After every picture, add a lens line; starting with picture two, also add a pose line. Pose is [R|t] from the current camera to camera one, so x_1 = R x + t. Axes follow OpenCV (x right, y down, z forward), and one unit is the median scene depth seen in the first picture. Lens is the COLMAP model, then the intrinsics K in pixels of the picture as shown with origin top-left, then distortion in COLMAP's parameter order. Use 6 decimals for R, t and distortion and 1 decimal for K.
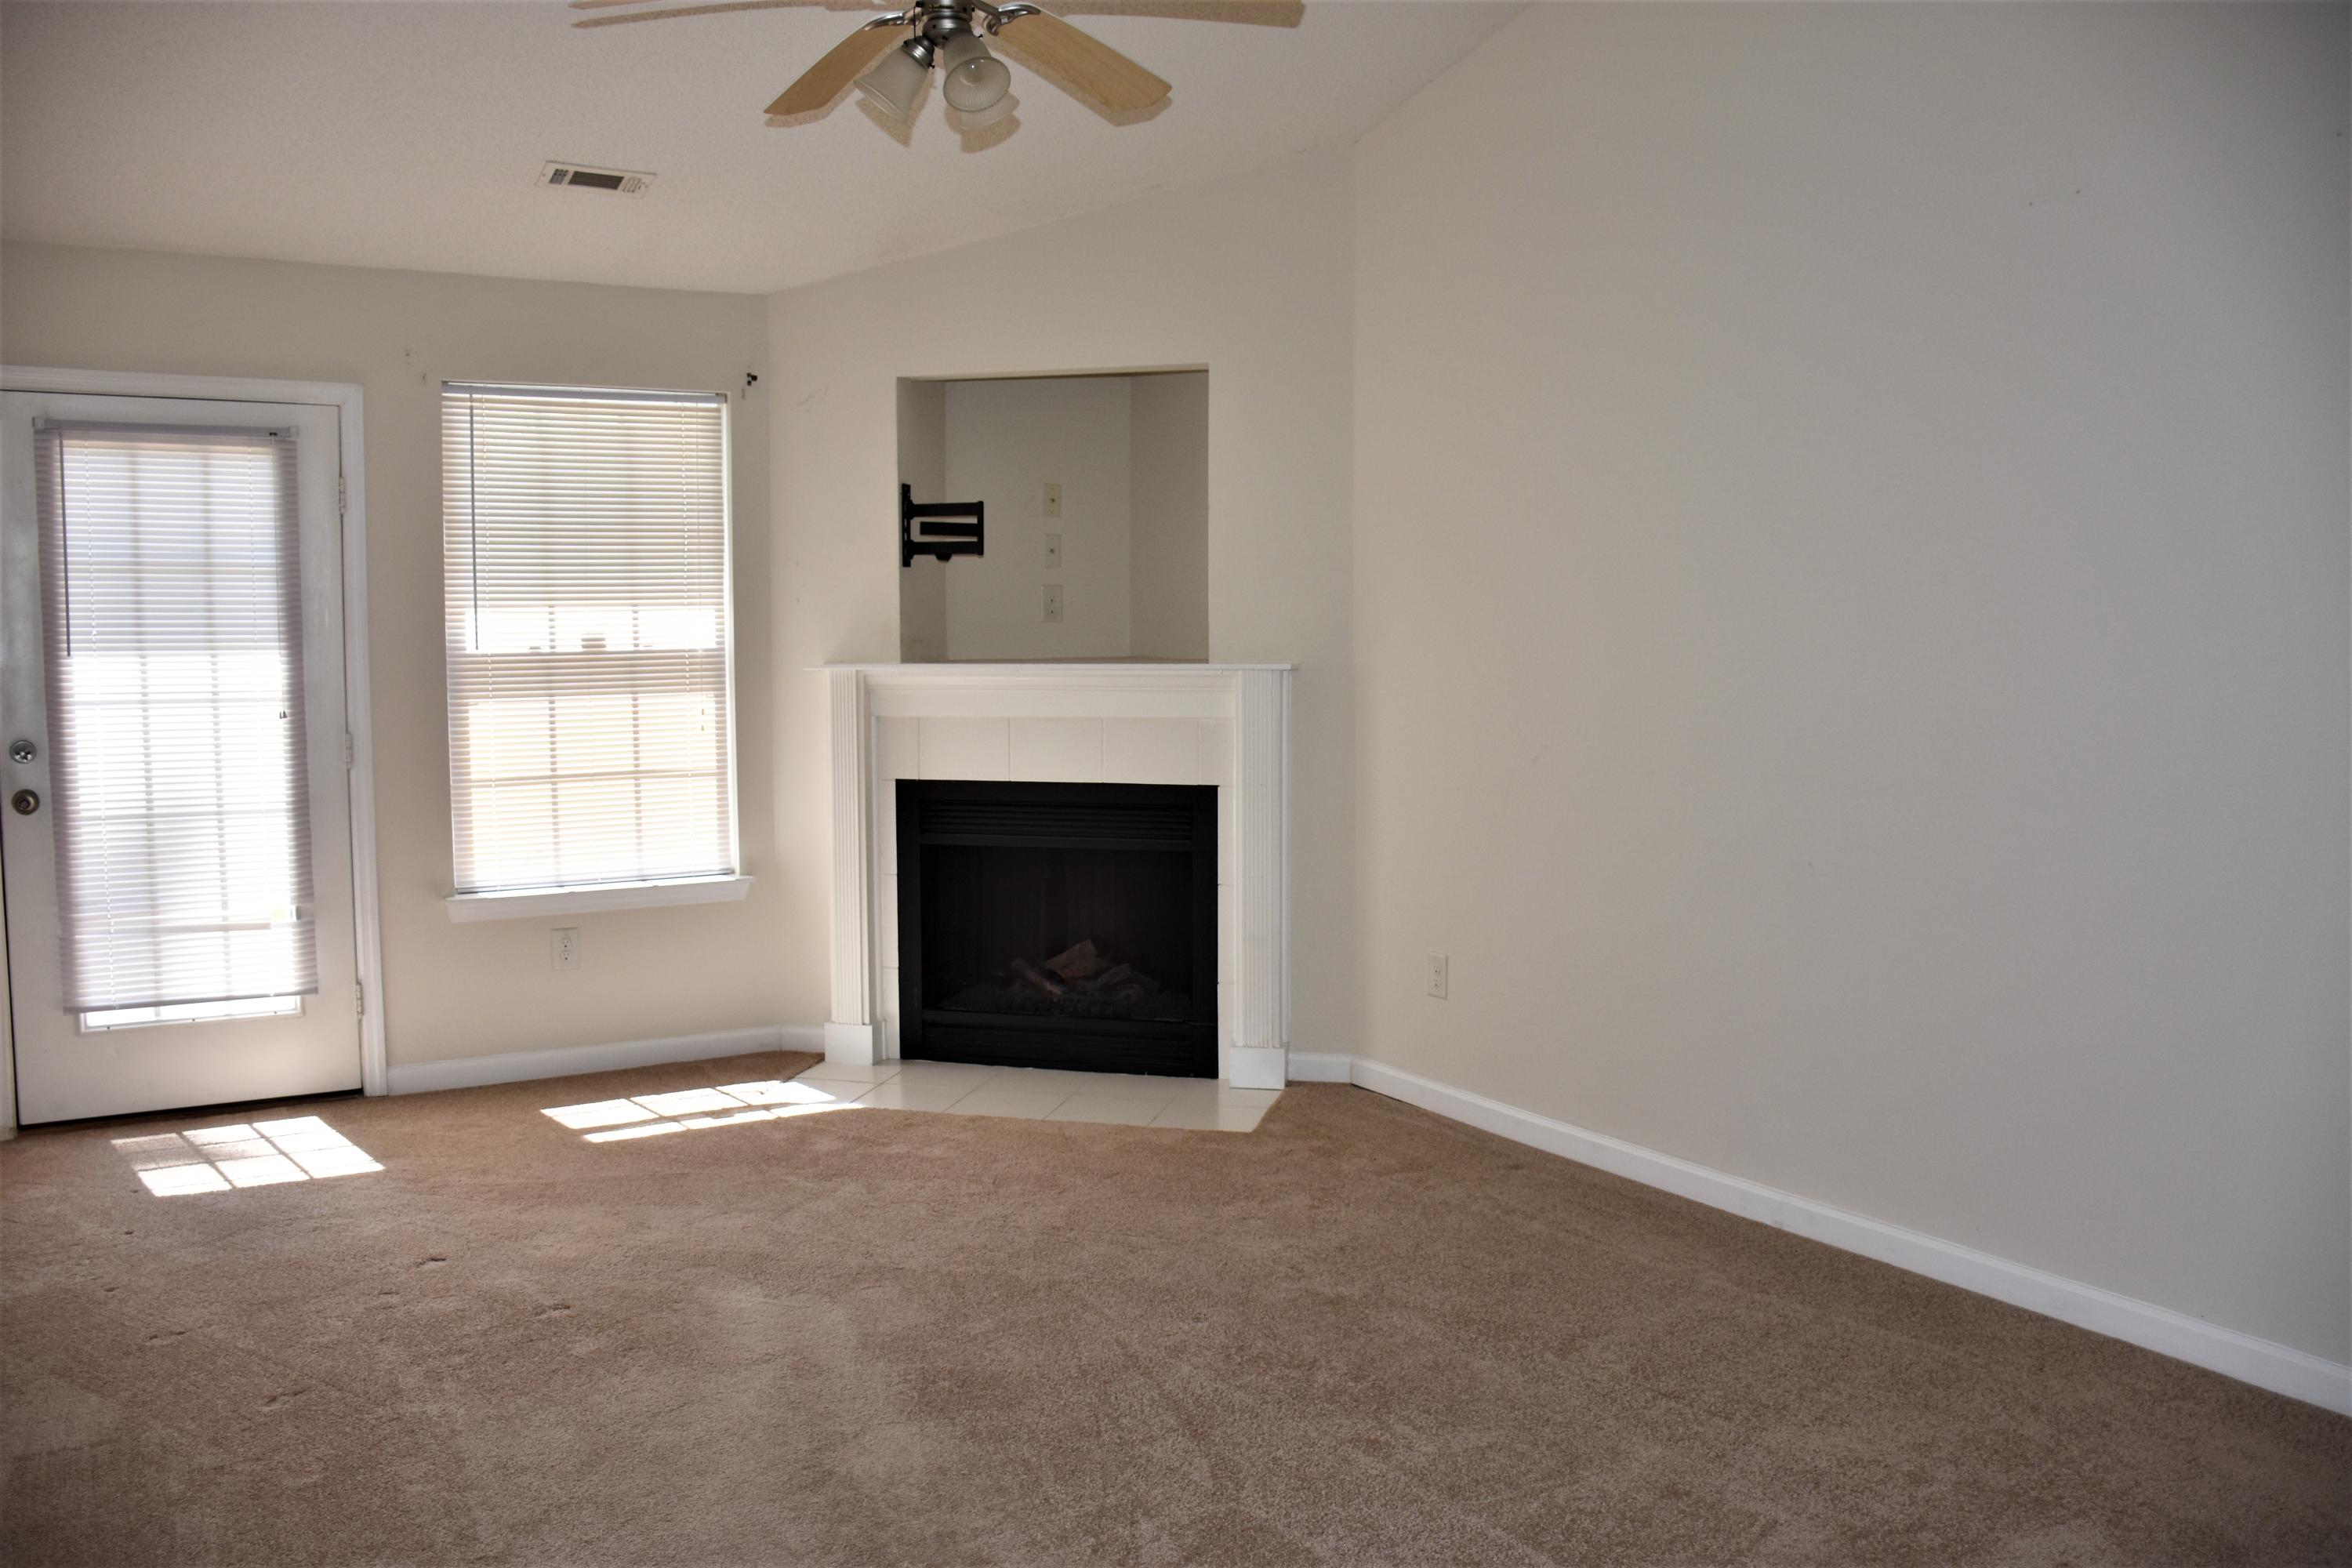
lens RADIAL K [[1885.3, 0, 1172.9], [0, 1885.3, 780.7], [0, 0, 1]] dist [-0.121639, 0.070680]
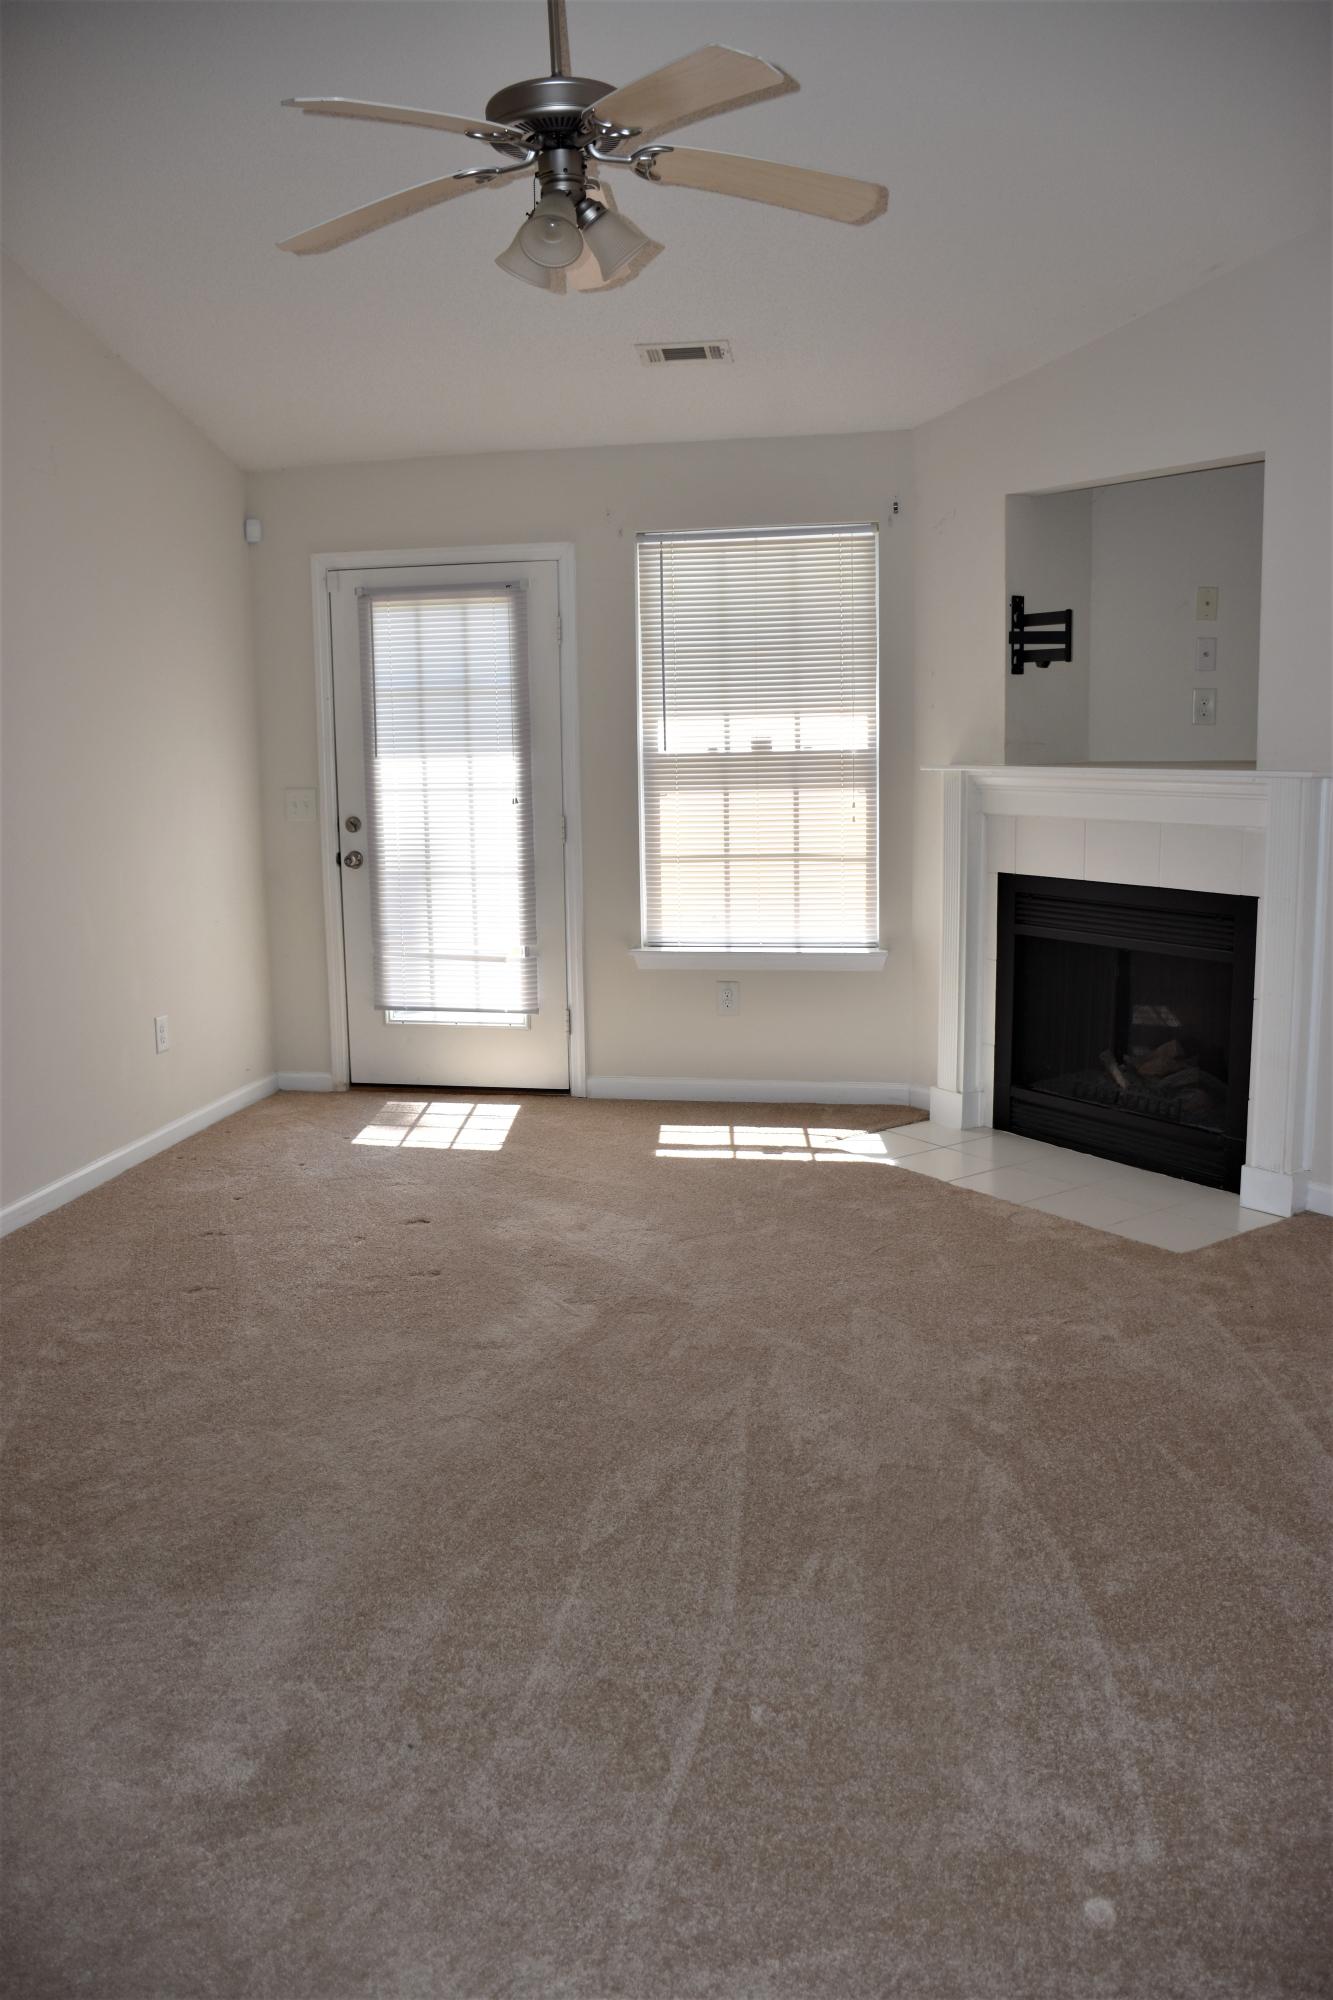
lens RADIAL K [[1603.2, 0, 688.6], [0, 1603.2, 998.4], [0, 0, 1]] dist [-0.121639, 0.070680]
pose [[0.744755, 0.101040, -0.659645, 0.360494], [-0.038841, 0.993359, 0.108303, -0.023012], [0.666207, -0.055038, 0.743733, 0.211080]]
